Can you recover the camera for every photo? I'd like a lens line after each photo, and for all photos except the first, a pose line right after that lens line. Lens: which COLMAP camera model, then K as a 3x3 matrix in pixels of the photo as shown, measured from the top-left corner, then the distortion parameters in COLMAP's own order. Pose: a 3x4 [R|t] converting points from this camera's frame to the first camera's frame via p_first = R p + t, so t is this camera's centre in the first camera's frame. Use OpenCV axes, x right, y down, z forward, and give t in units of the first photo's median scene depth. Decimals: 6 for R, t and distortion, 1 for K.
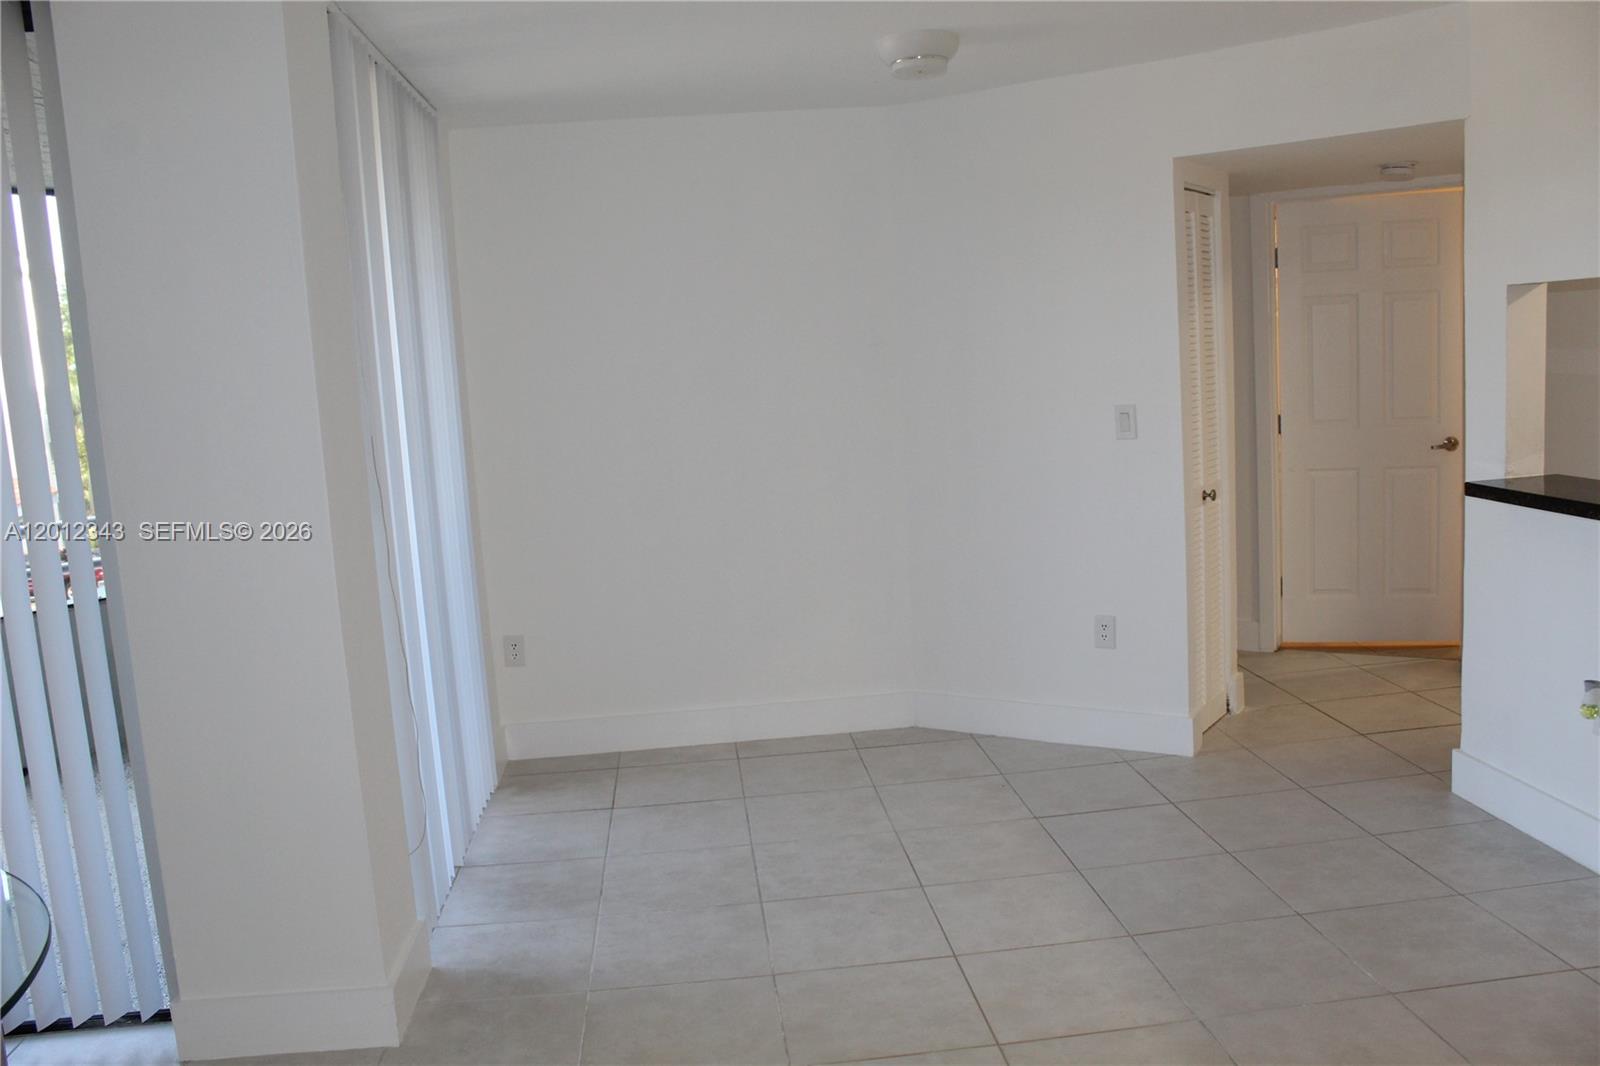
lens RADIAL K [[1330.2, 0, 798.8], [0, 1330.2, 538.7], [0, 0, 1]] dist [-0.149976, 0.116330]
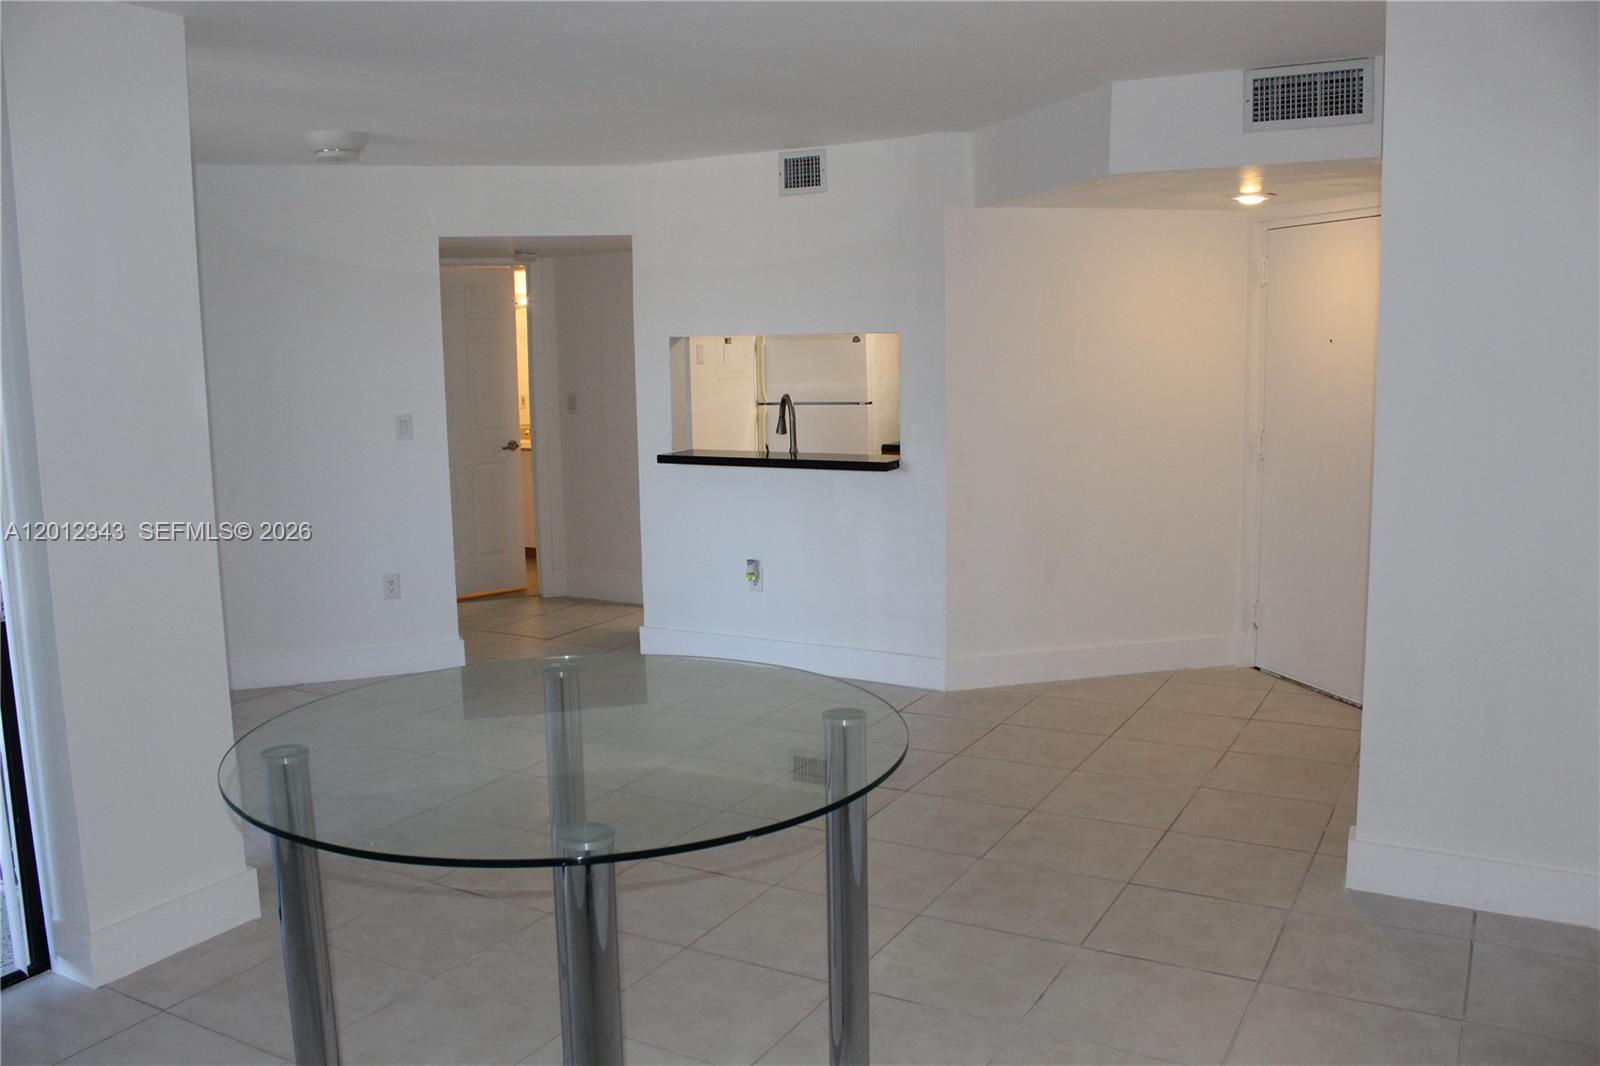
lens RADIAL K [[1330.2, 0, 800.9], [0, 1330.2, 533.2], [0, 0, 1]] dist [-0.149976, 0.116330]
pose [[0.554674, -0.065056, 0.829521, -0.728323], [0.099362, 0.994984, 0.011593, 0.049913], [-0.826114, 0.075993, 0.558355, -0.087801]]
